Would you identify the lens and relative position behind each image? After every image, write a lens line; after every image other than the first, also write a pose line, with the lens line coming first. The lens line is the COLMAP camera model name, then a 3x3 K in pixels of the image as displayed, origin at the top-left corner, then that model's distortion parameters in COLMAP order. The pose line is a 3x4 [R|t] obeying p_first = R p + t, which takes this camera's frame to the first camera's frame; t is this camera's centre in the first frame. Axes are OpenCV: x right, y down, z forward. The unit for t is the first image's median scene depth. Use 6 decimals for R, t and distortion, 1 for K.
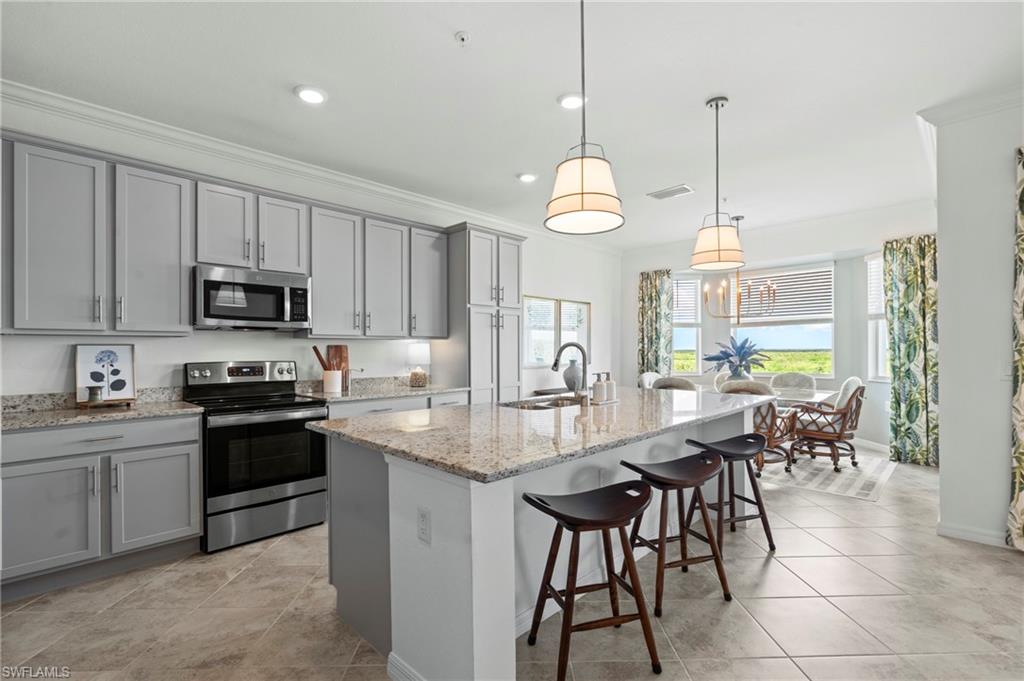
lens RADIAL K [[467.3, 0, 517.0], [0, 467.3, 348.1], [0, 0, 1]] dist [-0.006651, 0.002424]
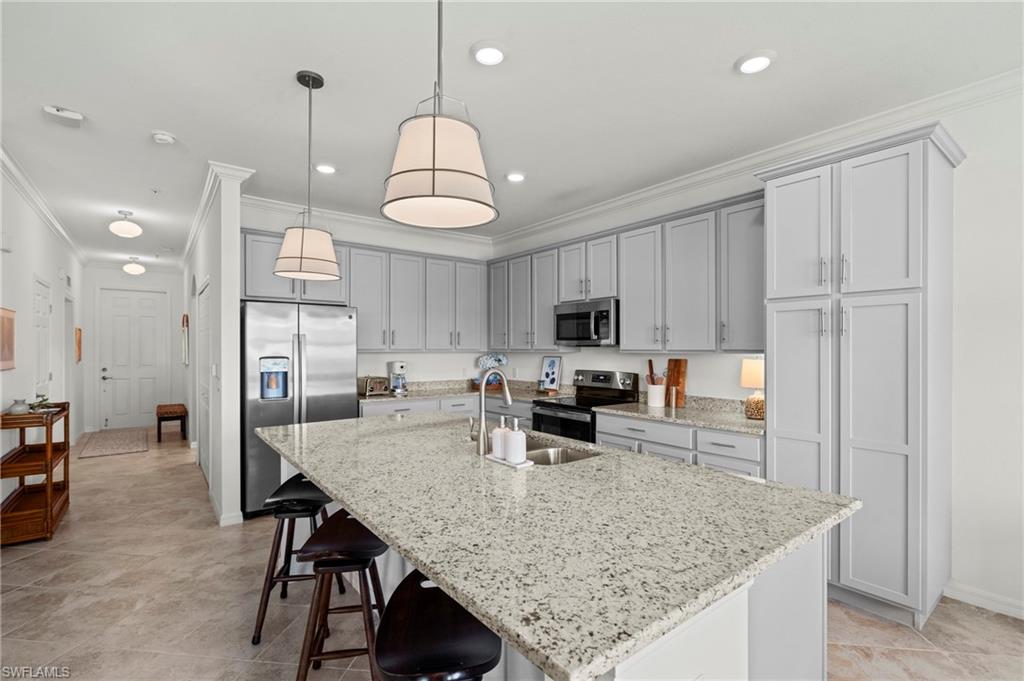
lens RADIAL K [[467.3, 0, 516.0], [0, 467.3, 346.2], [0, 0, 1]] dist [-0.006651, 0.002424]
pose [[-0.139461, 0.002572, -0.990224, 0.517977], [0.006533, 0.999977, 0.001677, -0.030948], [0.990206, -0.006235, -0.139475, 0.685404]]
